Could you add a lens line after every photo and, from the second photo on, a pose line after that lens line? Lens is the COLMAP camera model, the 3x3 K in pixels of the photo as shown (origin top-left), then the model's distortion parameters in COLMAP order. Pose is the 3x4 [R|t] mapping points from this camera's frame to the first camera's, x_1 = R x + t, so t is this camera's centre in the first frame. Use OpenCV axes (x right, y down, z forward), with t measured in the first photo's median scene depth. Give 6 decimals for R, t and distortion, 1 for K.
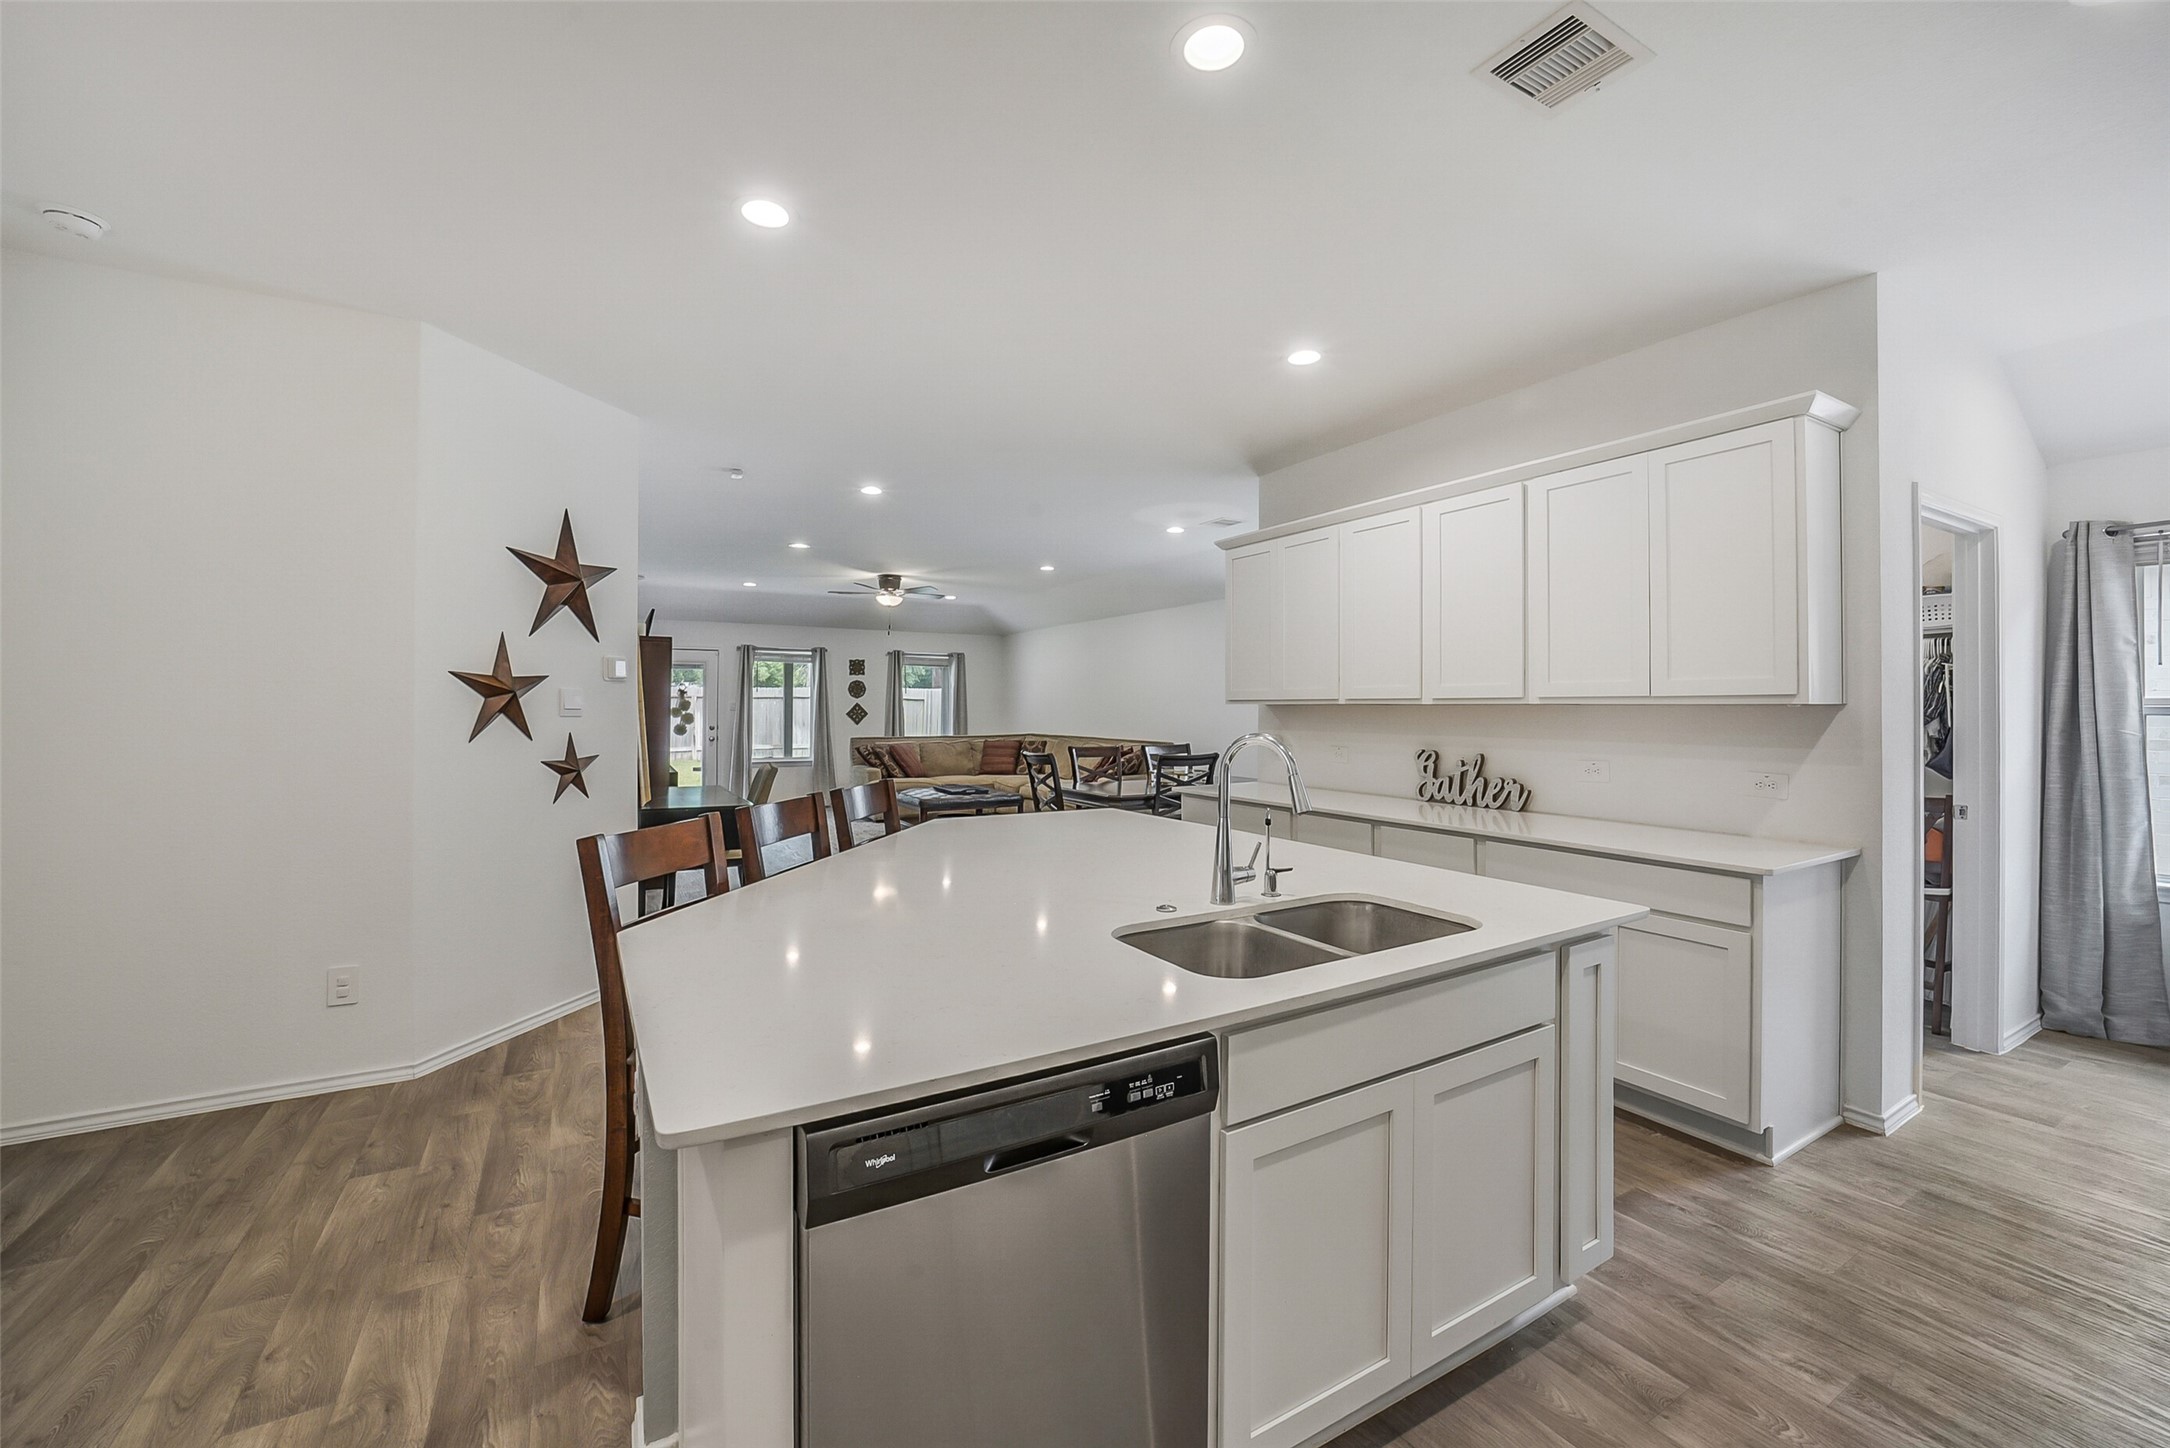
lens RADIAL K [[872.7, 0, 1082.8], [0, 872.7, 696.5], [0, 0, 1]] dist [-0.036999, 0.010111]
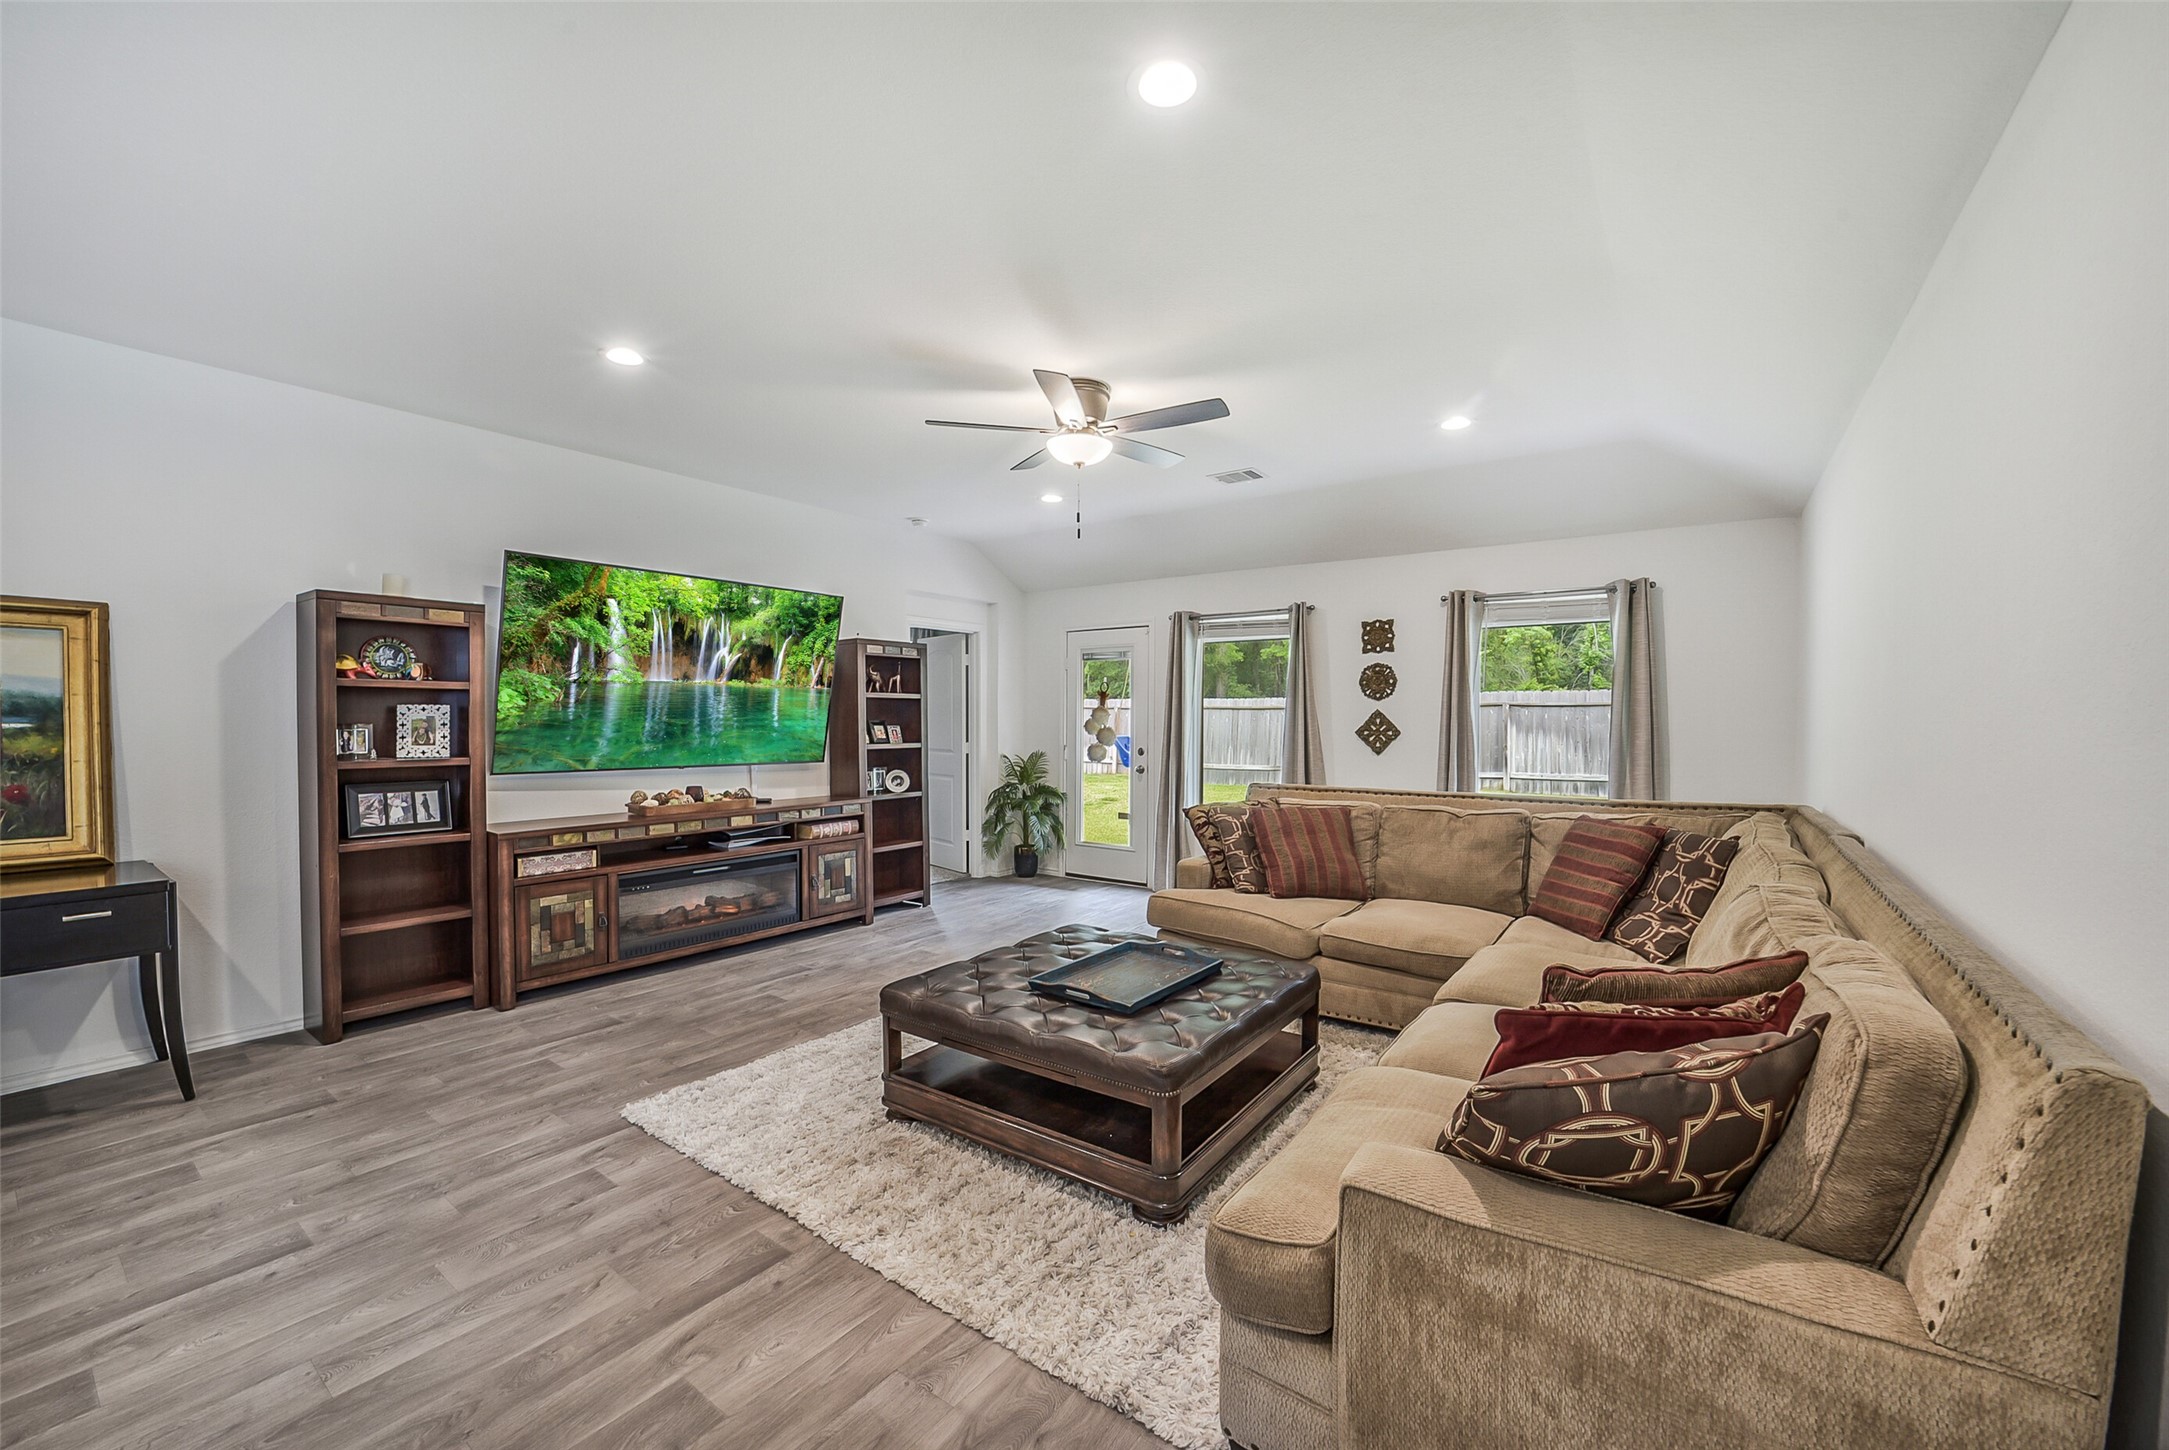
lens RADIAL K [[851.0, 0, 1082.7], [0, 851.0, 737.3], [0, 0, 1]] dist [-0.037726, 0.009188]
pose [[0.407105, 0.020111, -0.913160, 0.336256], [0.012547, 0.999540, 0.027607, 0.023746], [0.913295, -0.022696, 0.406665, 2.095474]]
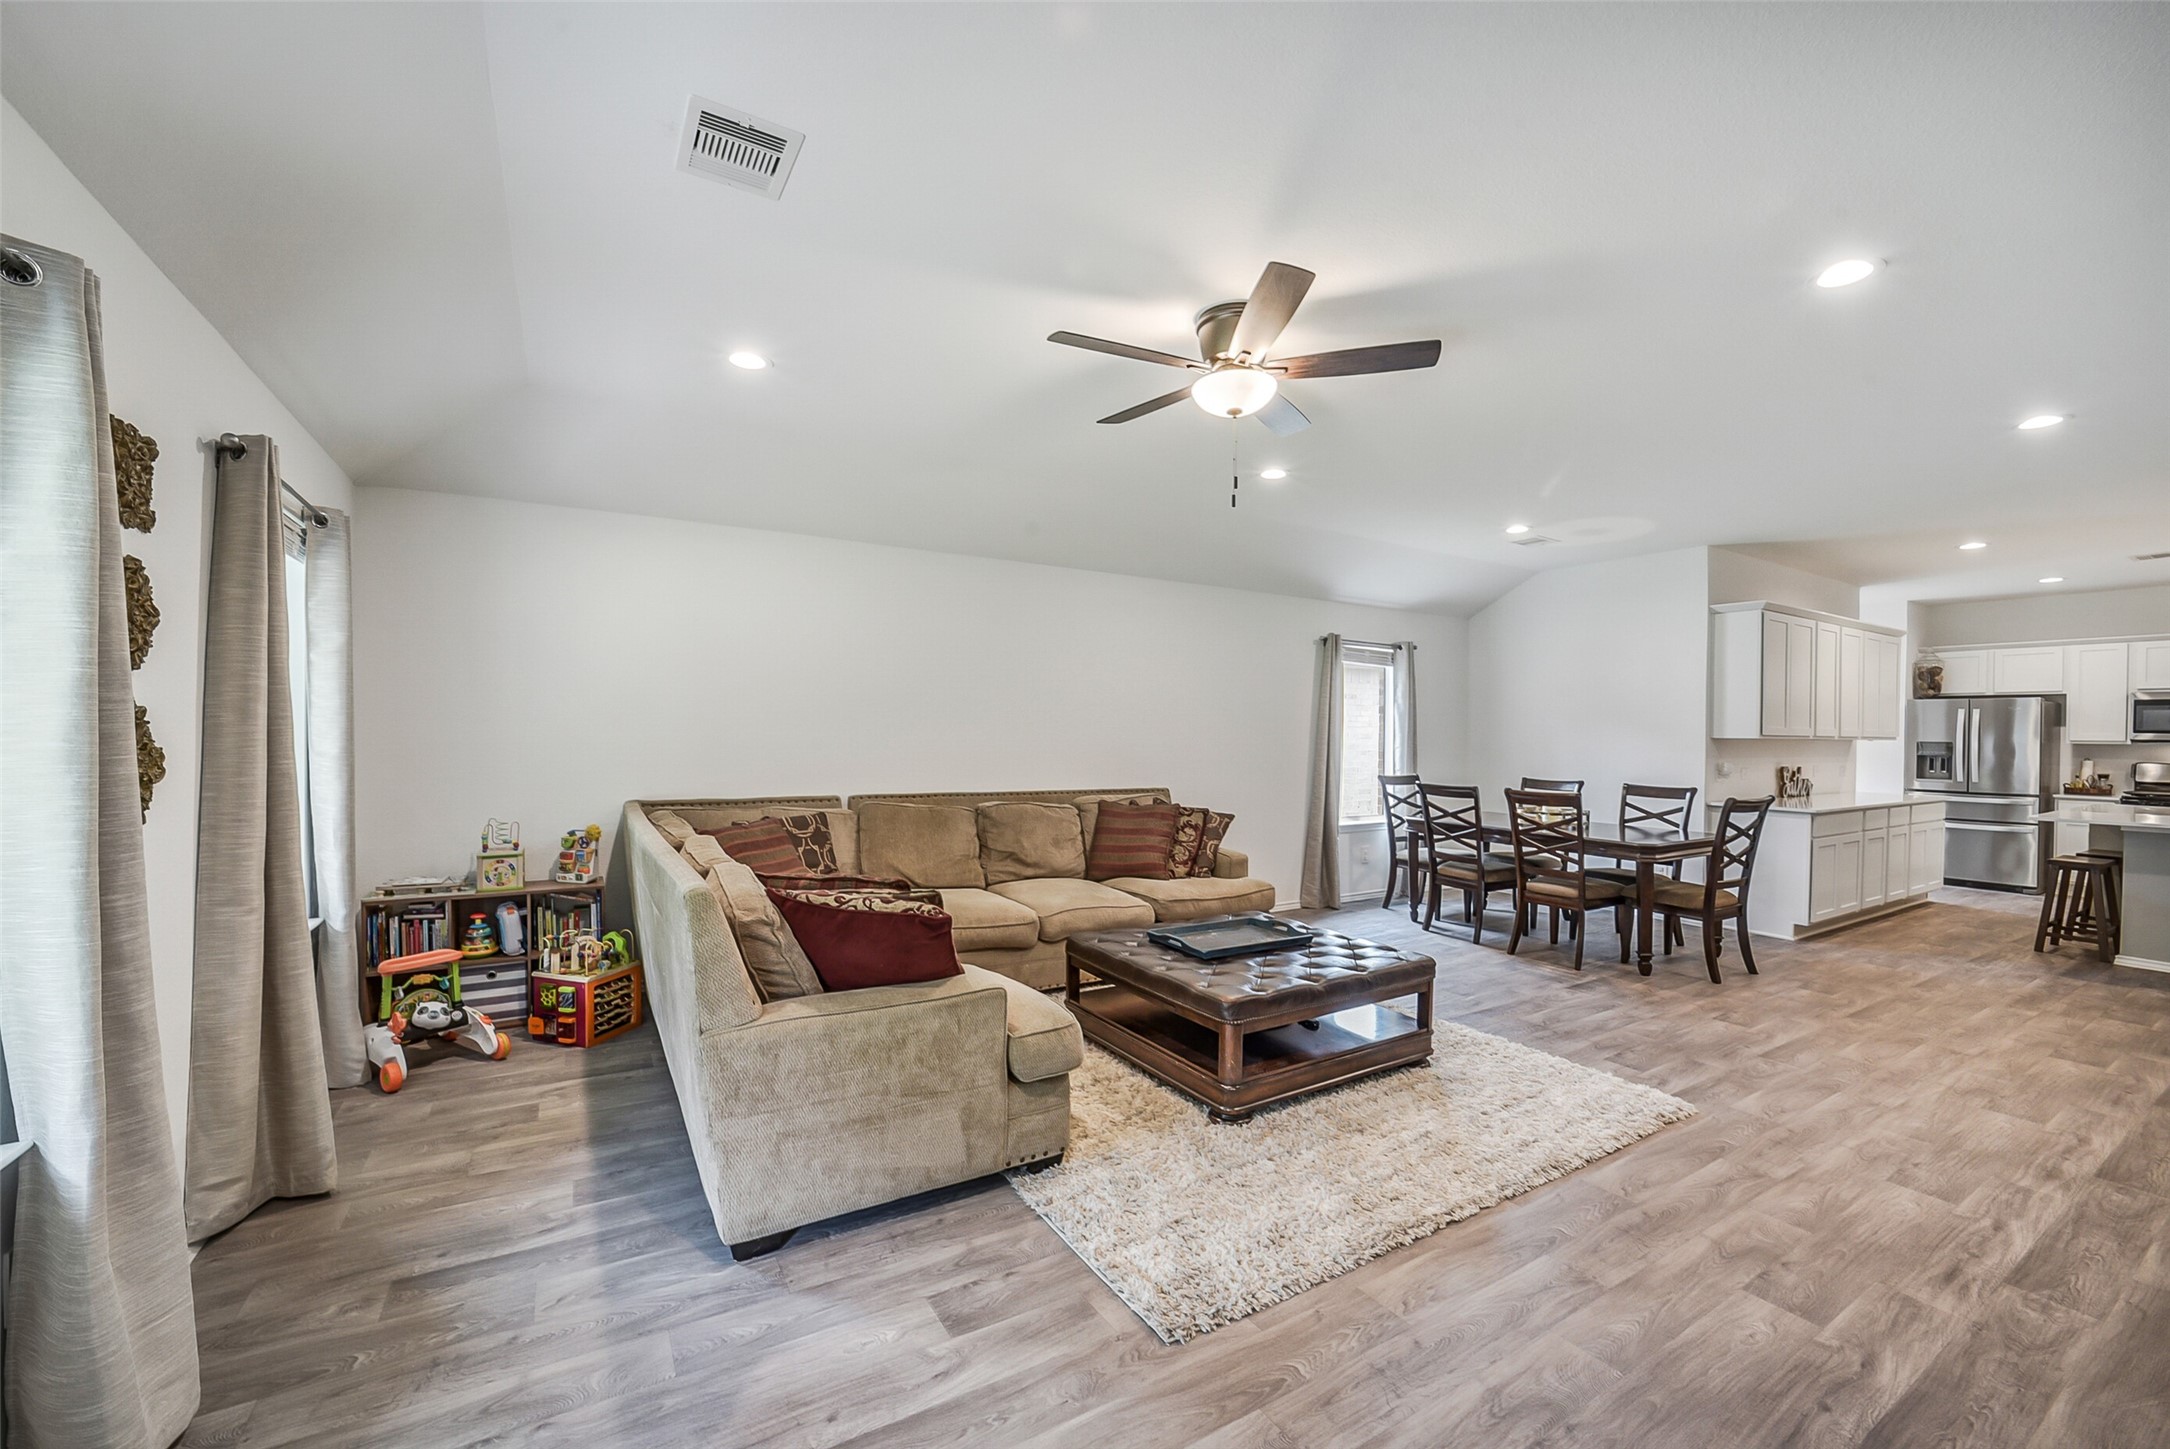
lens RADIAL K [[865.9, 0, 1081.7], [0, 865.9, 733.6], [0, 0, 1]] dist [-0.040949, 0.012353]
pose [[-0.019473, -0.005436, 0.999796, -1.325747], [-0.024109, 0.999697, 0.004966, 0.026200], [-0.999520, -0.024007, -0.019598, 2.637044]]
